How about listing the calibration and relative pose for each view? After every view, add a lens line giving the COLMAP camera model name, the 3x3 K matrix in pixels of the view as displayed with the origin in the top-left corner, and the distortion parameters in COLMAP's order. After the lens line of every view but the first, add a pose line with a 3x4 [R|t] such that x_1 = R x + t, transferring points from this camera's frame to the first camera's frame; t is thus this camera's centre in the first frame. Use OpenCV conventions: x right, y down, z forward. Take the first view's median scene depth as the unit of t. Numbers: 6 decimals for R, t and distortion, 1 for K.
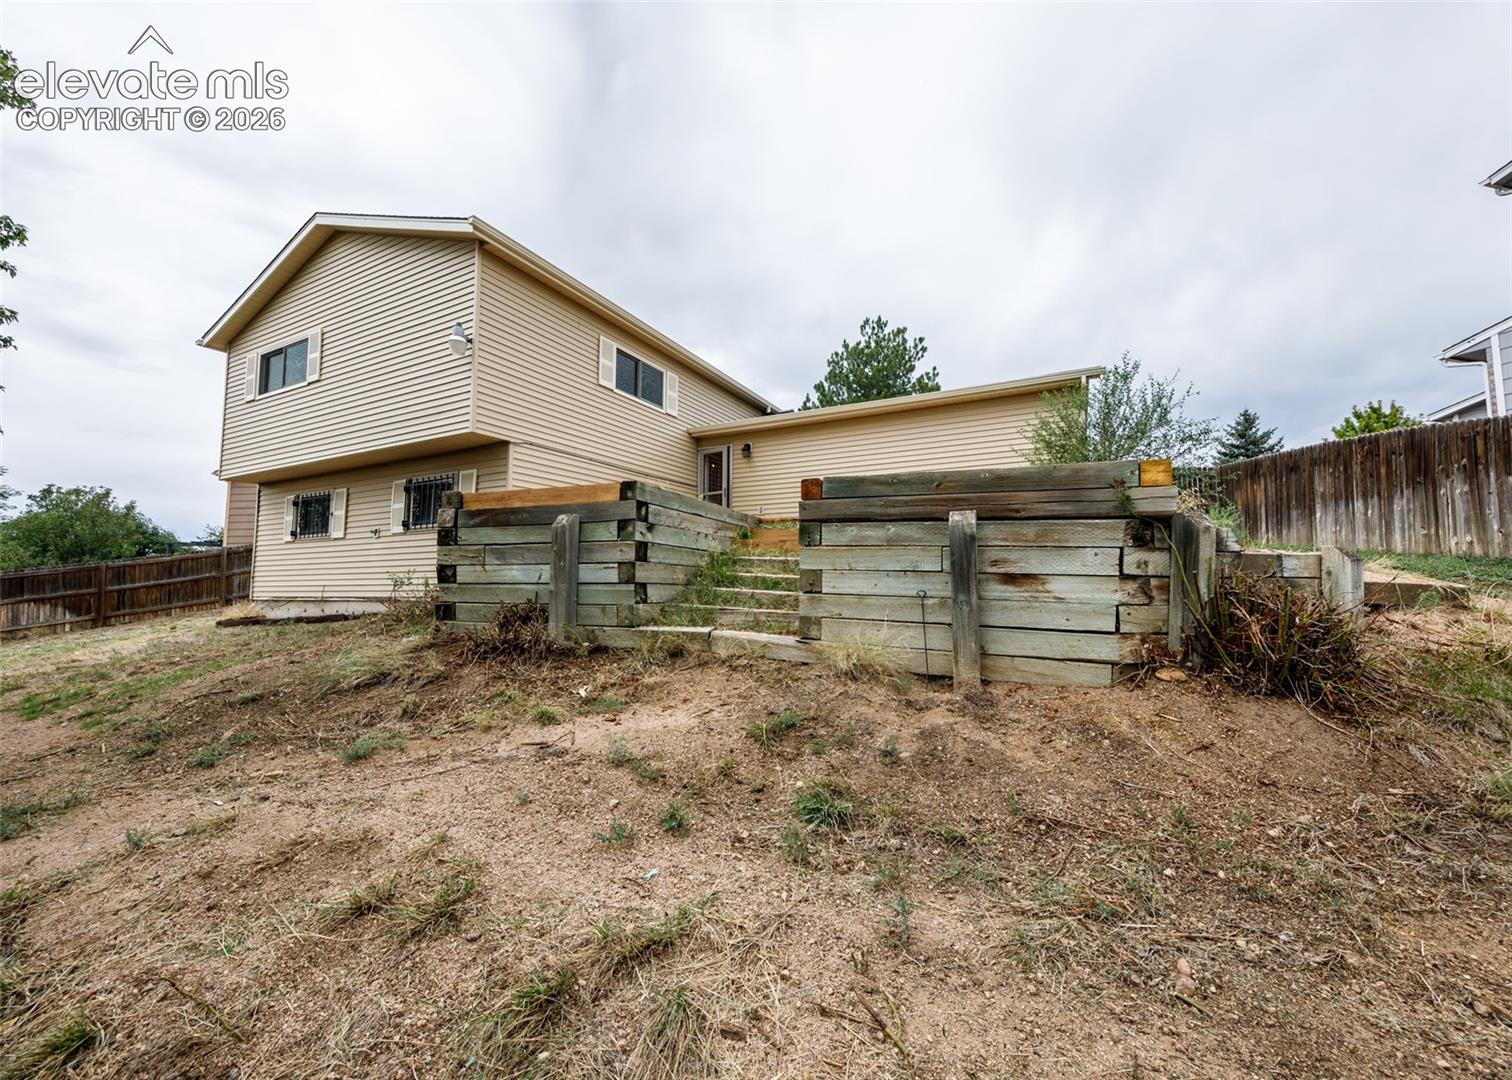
lens RADIAL K [[593.4, 0, 754.0], [0, 593.4, 545.3], [0, 0, 1]] dist [0.001502, 0.000039]
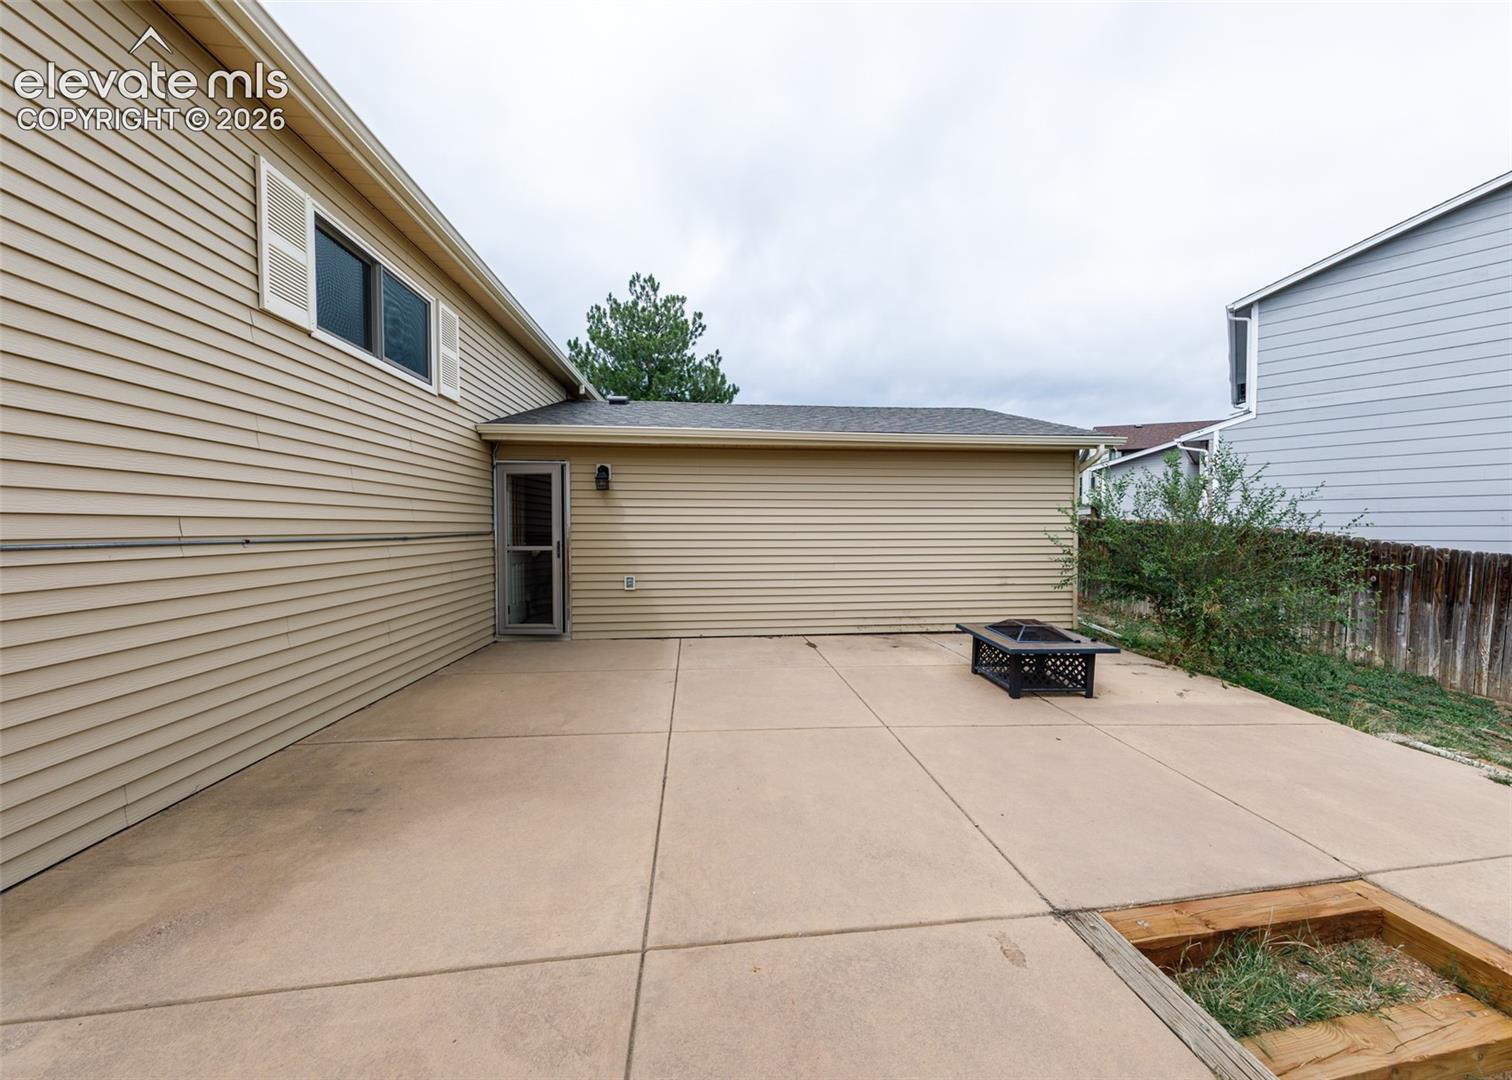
lens RADIAL K [[536.3, 0, 787.8], [0, 536.3, 542.9], [0, 0, 1]] dist [0.012373, -0.000028]
pose [[0.822344, -0.013085, 0.568840, -0.162266], [-0.037102, 0.996375, 0.076556, -0.146381], [-0.567779, -0.084061, 0.818877, 0.477273]]
